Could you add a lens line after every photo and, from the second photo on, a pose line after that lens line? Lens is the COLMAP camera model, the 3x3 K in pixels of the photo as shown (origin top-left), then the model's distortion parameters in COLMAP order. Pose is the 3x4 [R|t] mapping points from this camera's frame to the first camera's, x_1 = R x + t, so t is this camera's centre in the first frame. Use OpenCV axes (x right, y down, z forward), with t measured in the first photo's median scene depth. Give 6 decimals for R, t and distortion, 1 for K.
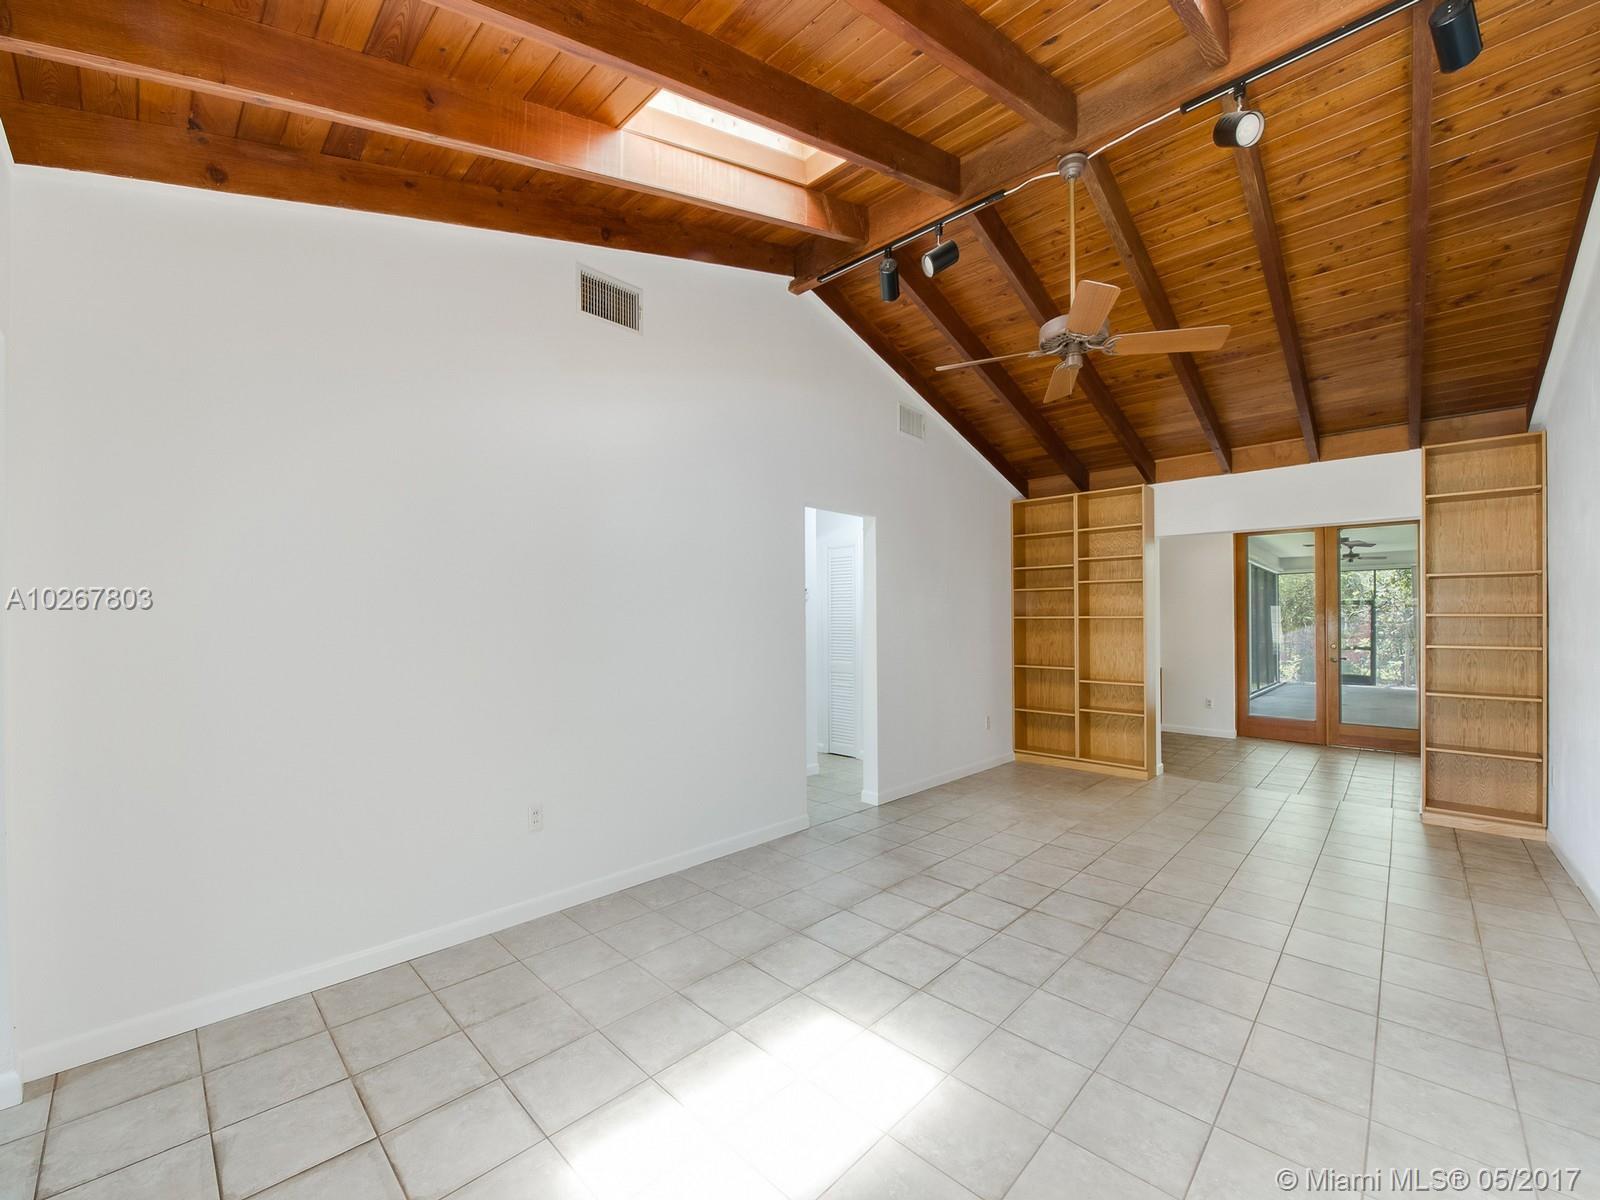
lens RADIAL K [[640.9, 0, 789.2], [0, 640.9, 602.1], [0, 0, 1]] dist [-0.000179, -0.000051]
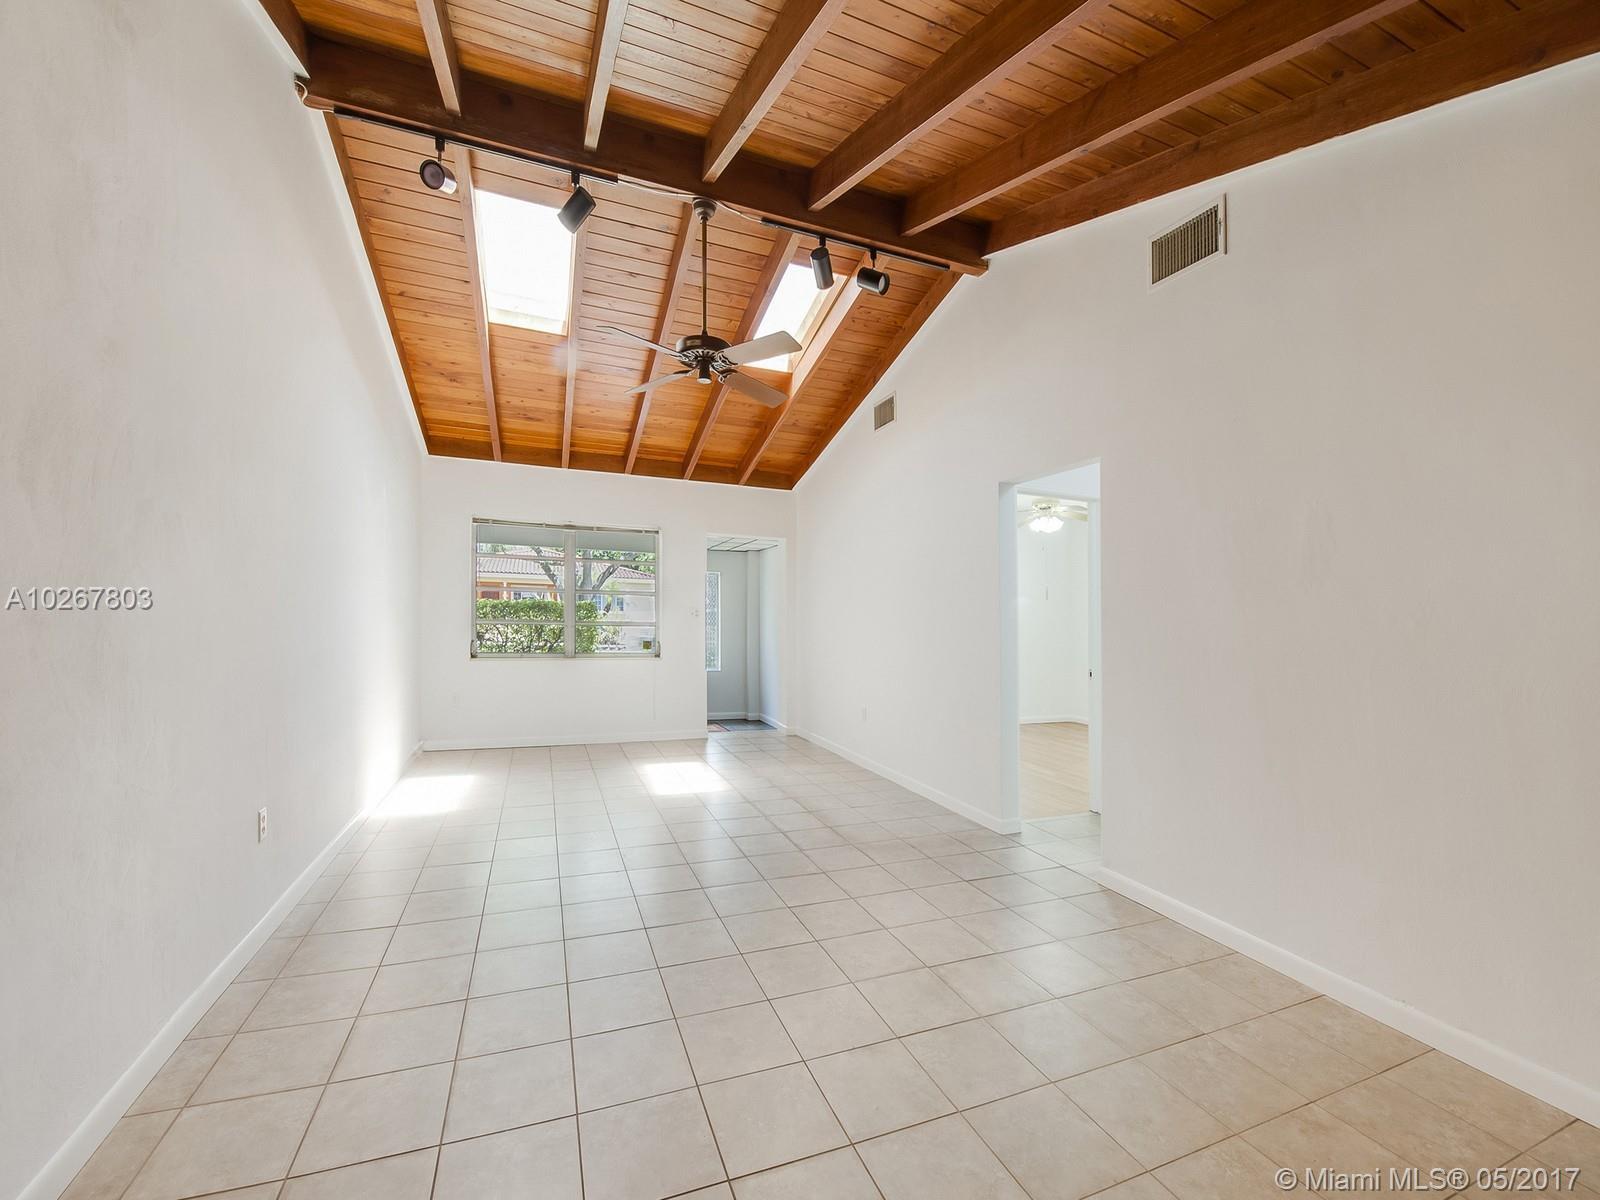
lens RADIAL K [[640.9, 0, 788.6], [0, 640.9, 610.5], [0, 0, 1]] dist [-0.000179, -0.000051]
pose [[-0.408552, -0.009893, -0.912681, 1.253026], [0.012245, 0.999792, -0.016319, 0.052428], [0.912653, -0.017843, -0.408346, 1.384344]]
